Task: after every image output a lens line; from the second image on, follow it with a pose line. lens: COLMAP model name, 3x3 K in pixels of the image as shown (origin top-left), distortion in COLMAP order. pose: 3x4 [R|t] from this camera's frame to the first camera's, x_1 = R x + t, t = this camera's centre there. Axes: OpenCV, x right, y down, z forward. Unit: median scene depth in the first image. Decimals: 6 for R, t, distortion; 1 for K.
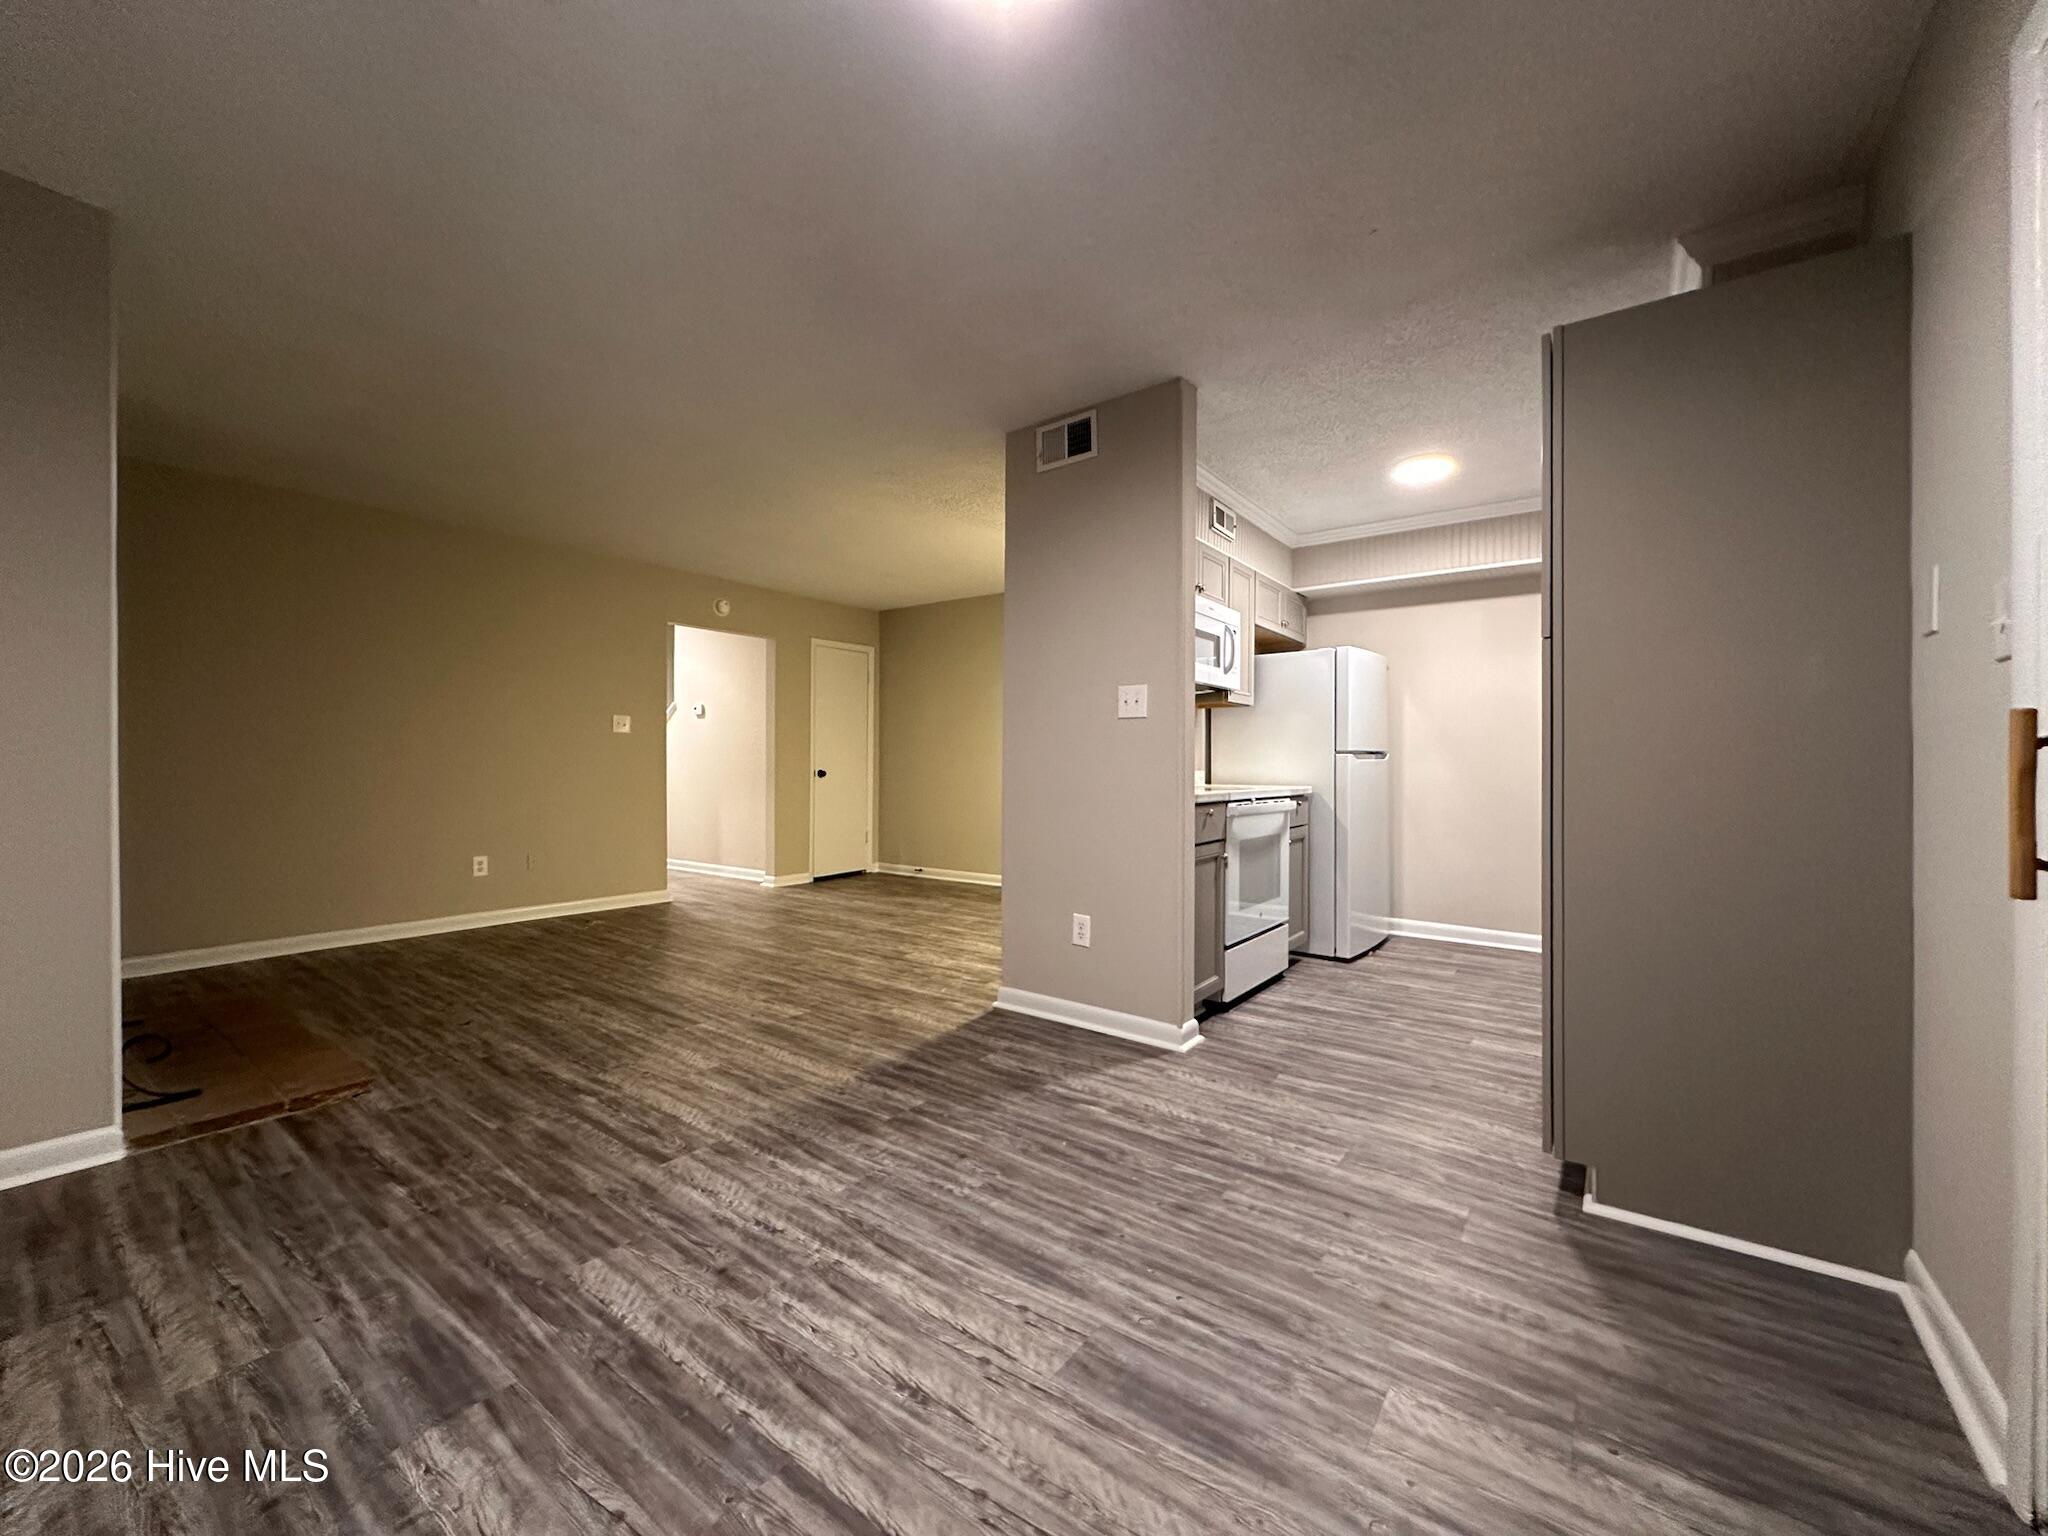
lens RADIAL K [[812.9, 0, 1024.7], [0, 812.9, 769.0], [0, 0, 1]] dist [-0.002354, 0.000075]
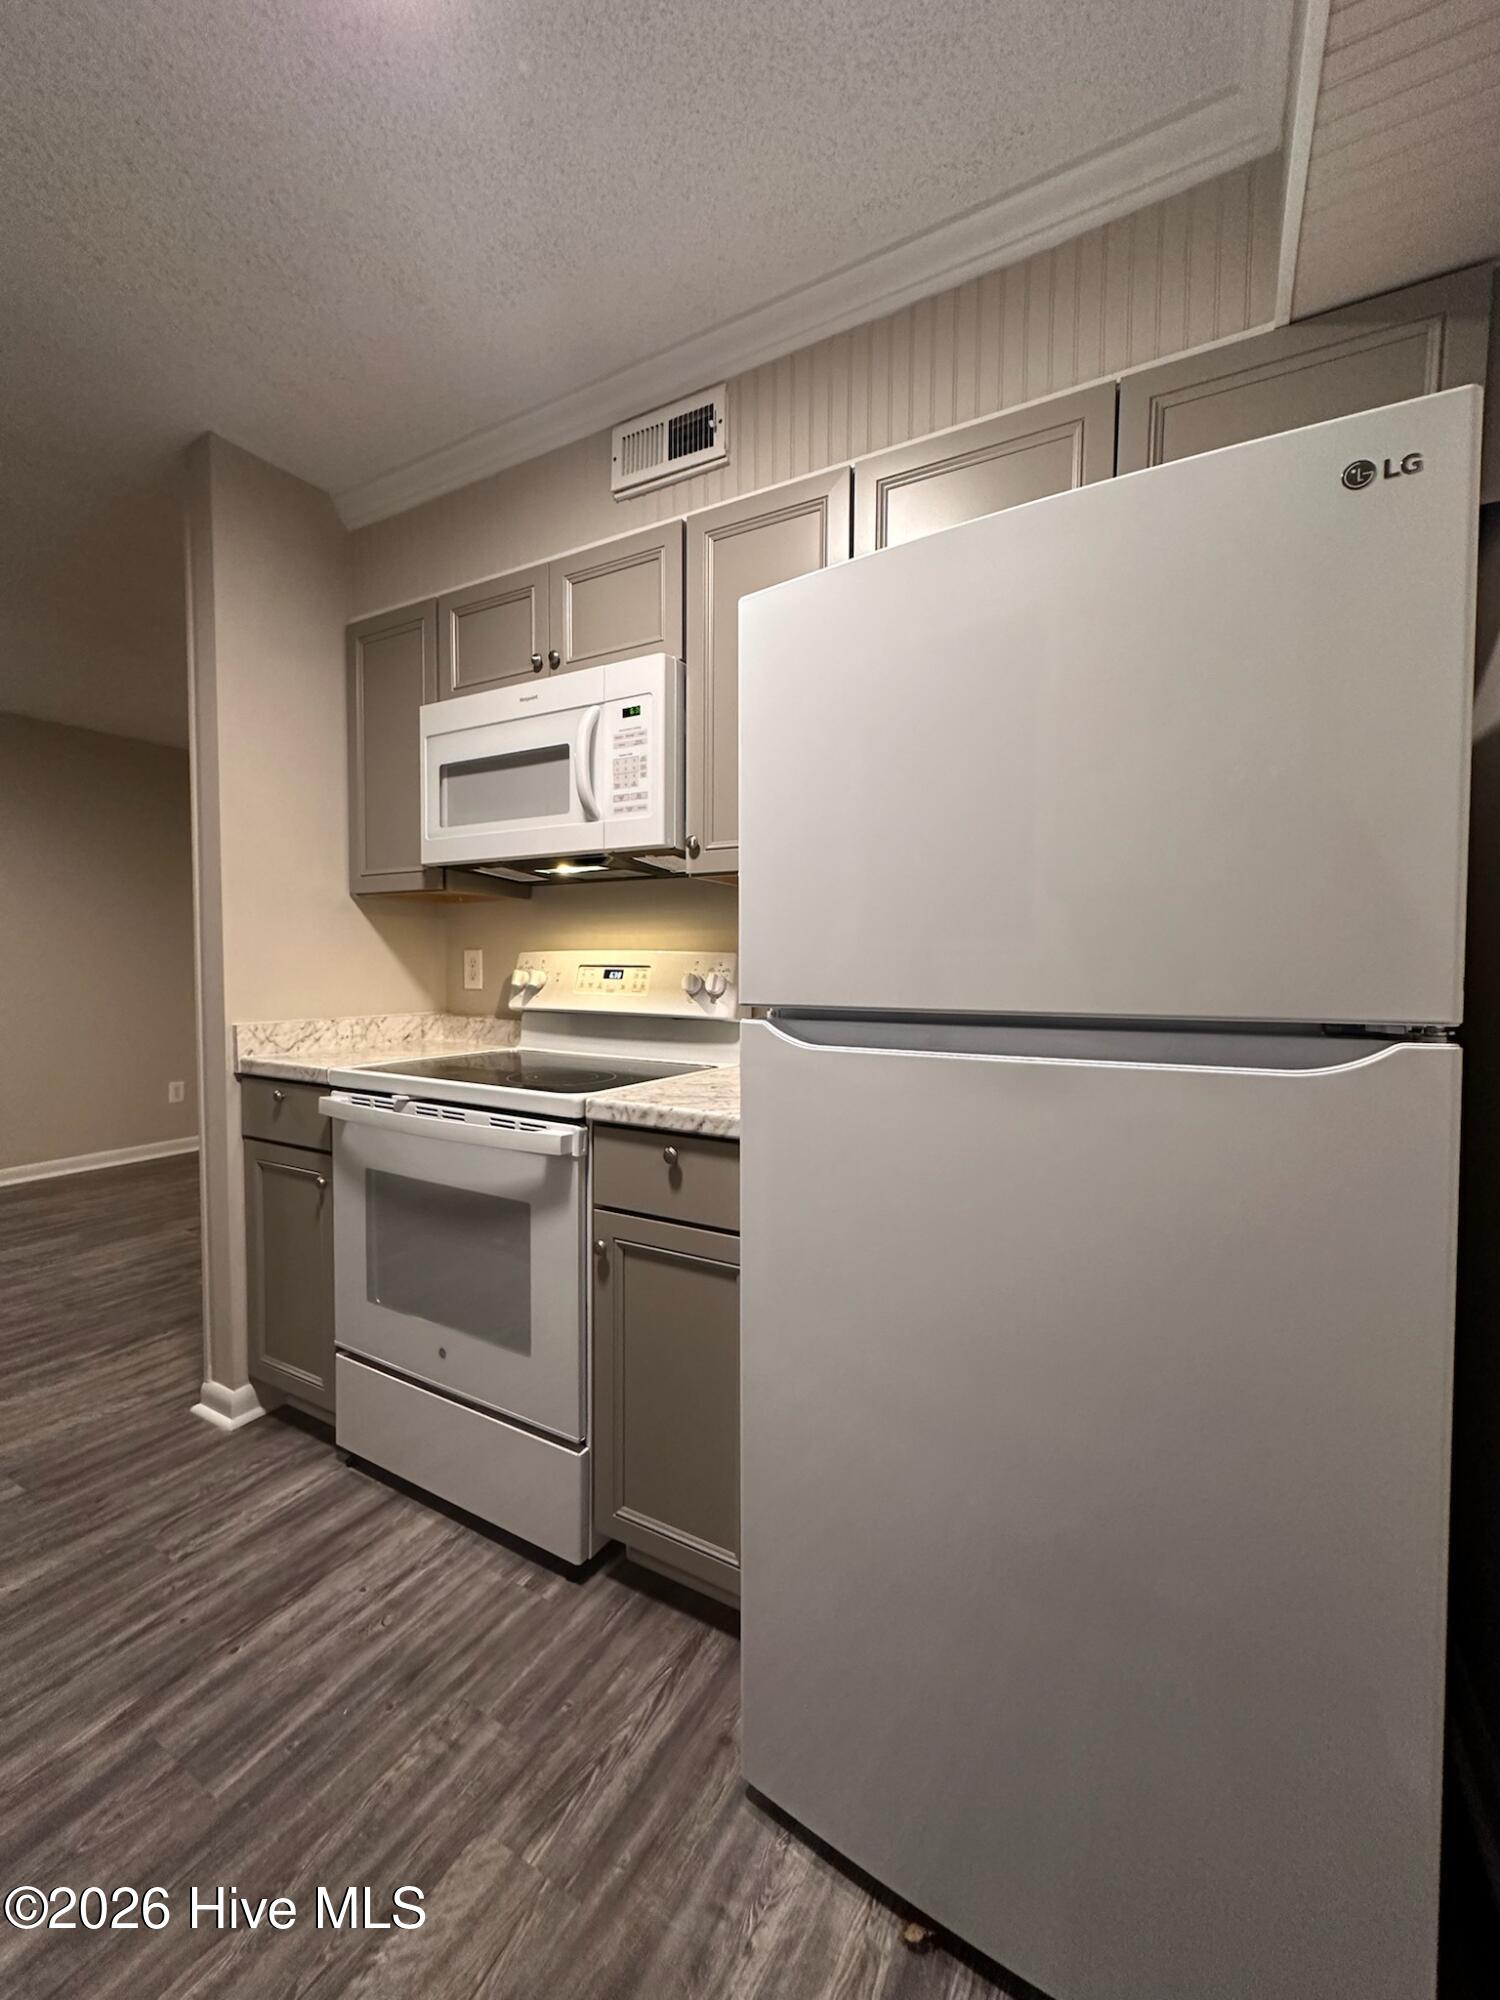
lens RADIAL K [[791.7, 0, 754.2], [0, 791.7, 1000.6], [0, 0, 1]] dist [-0.002276, 0.000305]
pose [[0.128739, 0.041512, -0.990809, 1.130418], [-0.011942, 0.999116, 0.040309, -0.060014], [0.991607, 0.006643, 0.129121, 1.682117]]
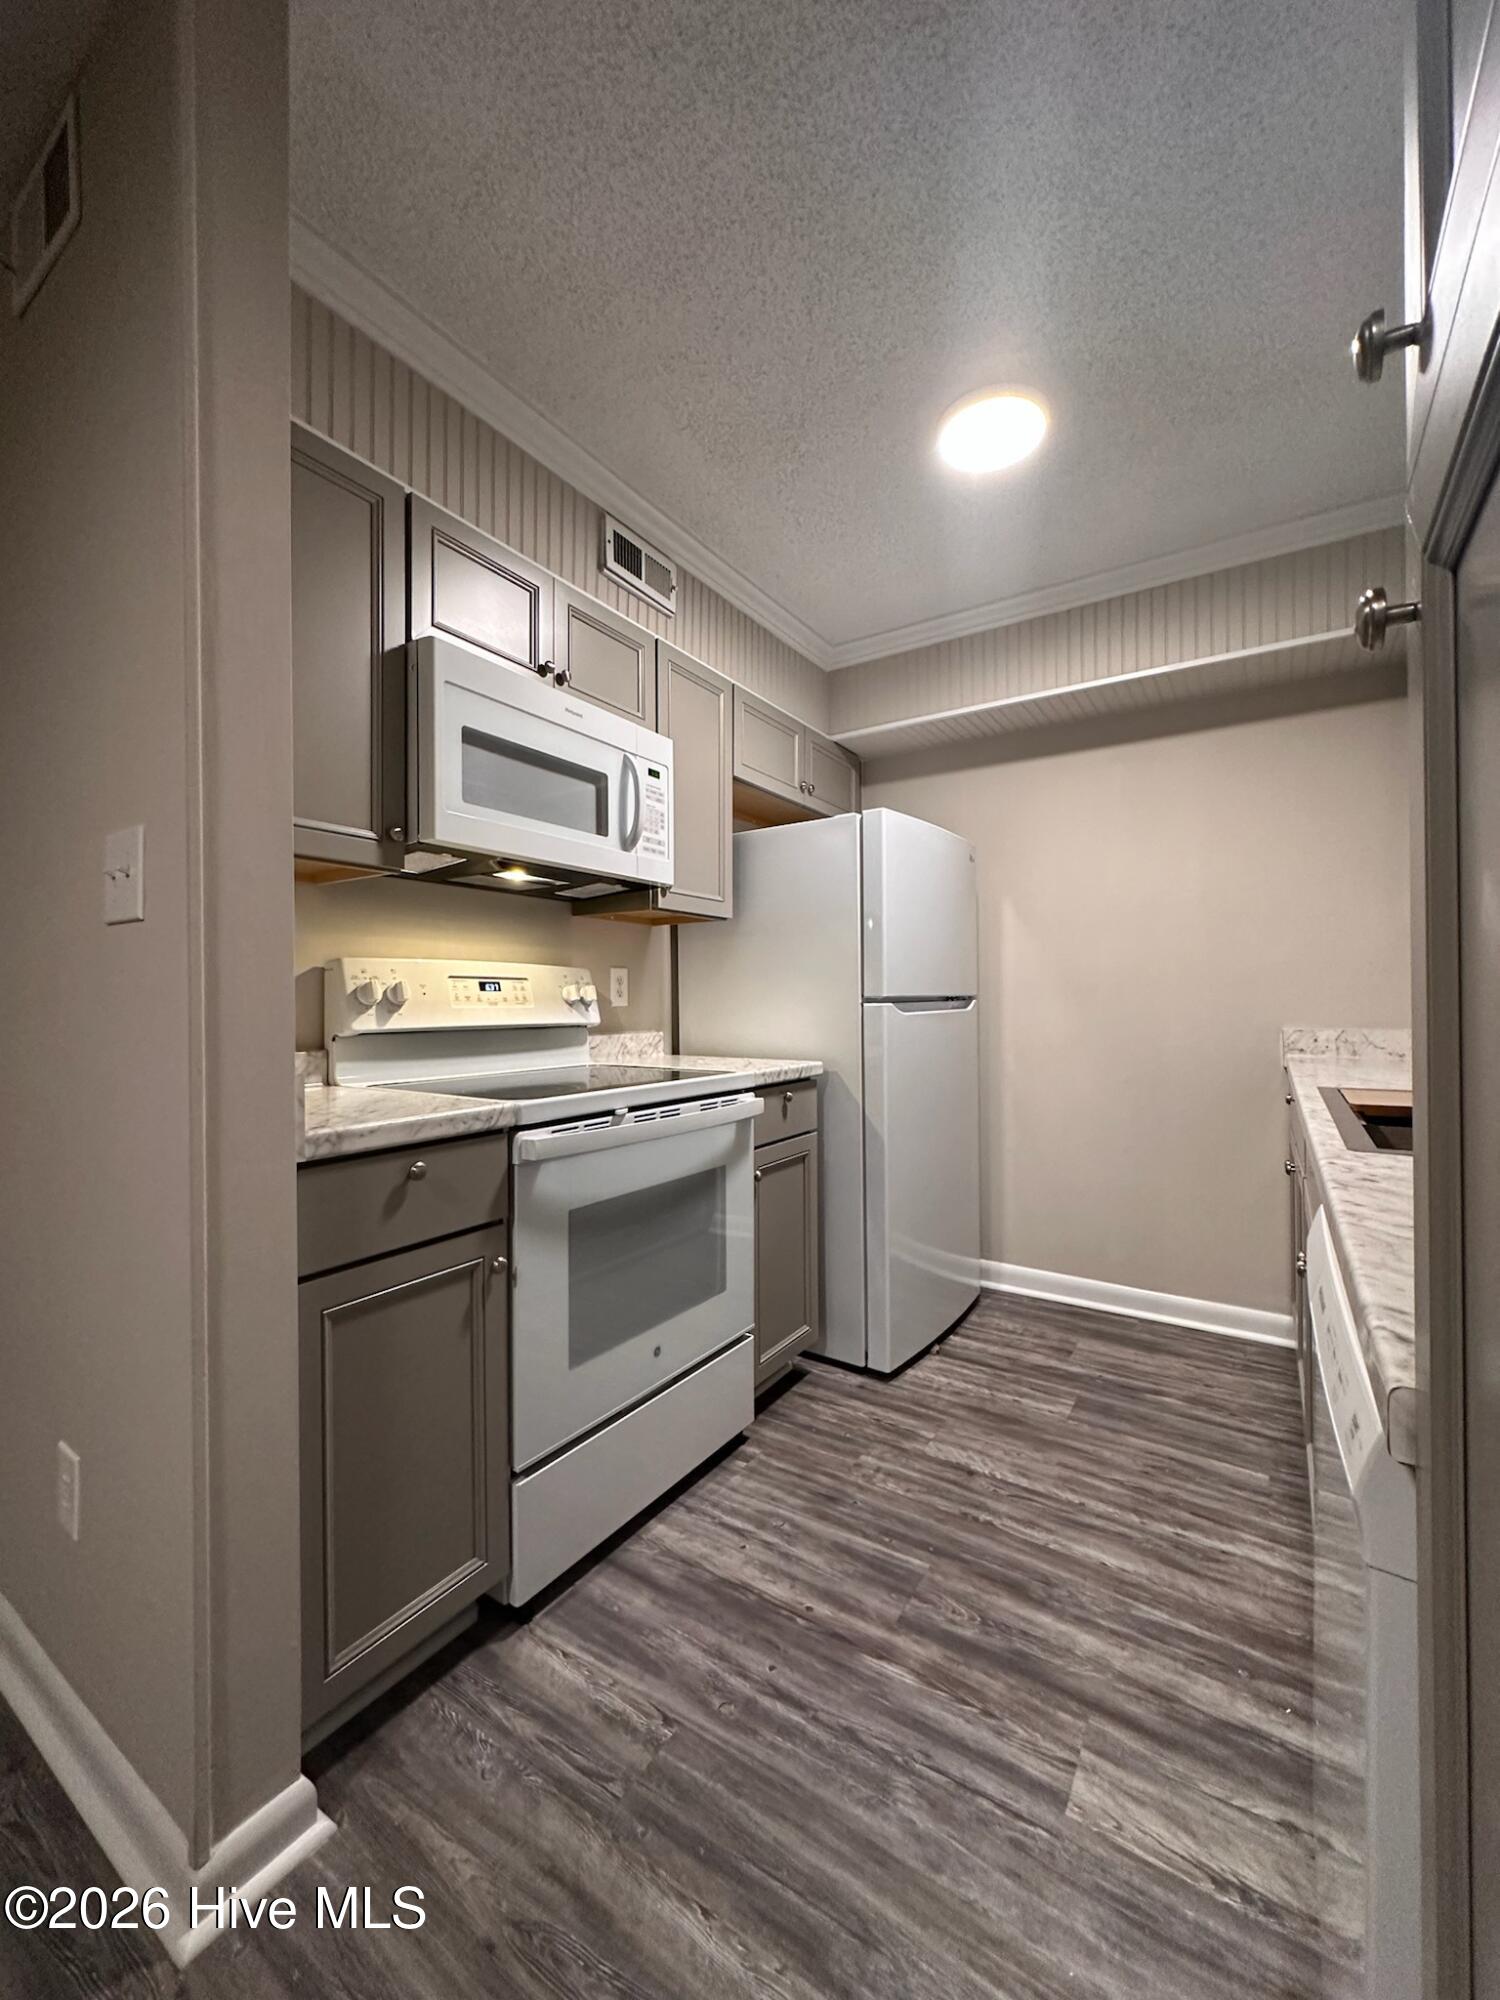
lens RADIAL K [[791.7, 0, 754.2], [0, 791.7, 1000.6], [0, 0, 1]] dist [-0.002276, 0.000305]
pose [[0.998243, -0.005830, 0.058971, 0.484790], [0.006067, 0.999974, -0.003828, -0.032735], [-0.058948, 0.004179, 0.998252, 0.809487]]
